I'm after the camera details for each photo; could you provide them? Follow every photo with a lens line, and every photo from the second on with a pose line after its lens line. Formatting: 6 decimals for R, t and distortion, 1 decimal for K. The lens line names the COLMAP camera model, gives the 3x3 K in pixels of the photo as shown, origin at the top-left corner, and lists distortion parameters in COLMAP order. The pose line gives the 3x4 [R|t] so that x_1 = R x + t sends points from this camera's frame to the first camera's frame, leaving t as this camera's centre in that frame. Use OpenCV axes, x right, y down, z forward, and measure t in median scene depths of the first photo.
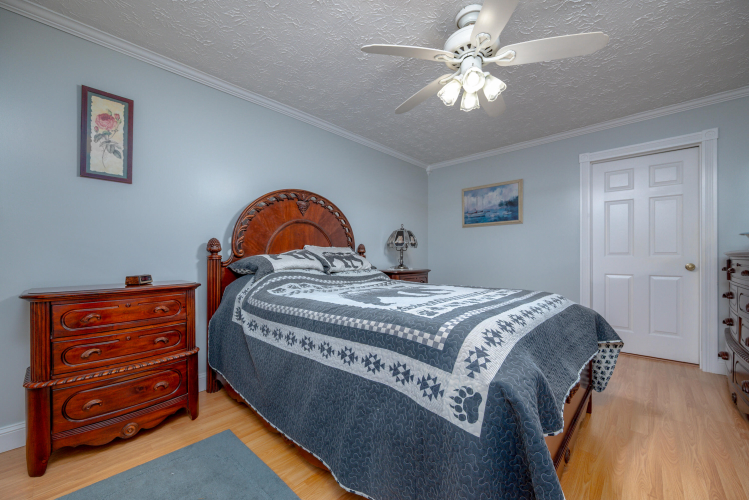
lens RADIAL K [[300.6, 0, 374.5], [0, 300.6, 250.0], [0, 0, 1]] dist [-0.001369, -0.000204]
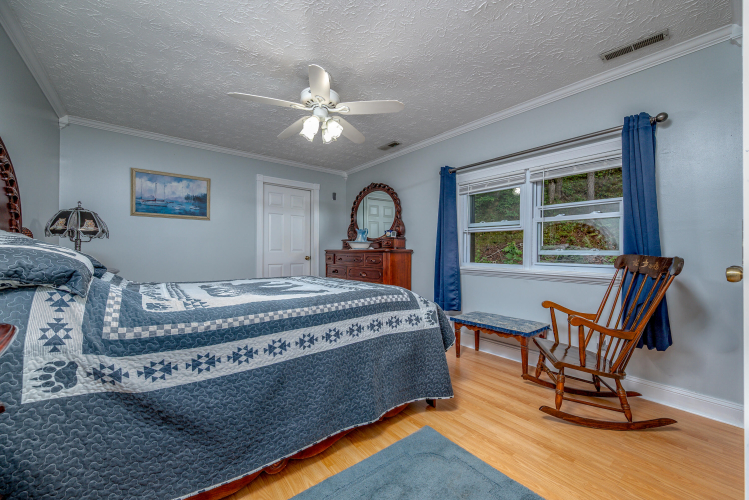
lens RADIAL K [[300.6, 0, 374.5], [0, 300.6, 250.0], [0, 0, 1]] dist [-0.001369, -0.000204]
pose [[0.139055, 0.007471, 0.990256, -0.472055], [-0.027984, 0.999602, -0.003612, 0.004365], [-0.989889, -0.027209, 0.139209, 0.262025]]
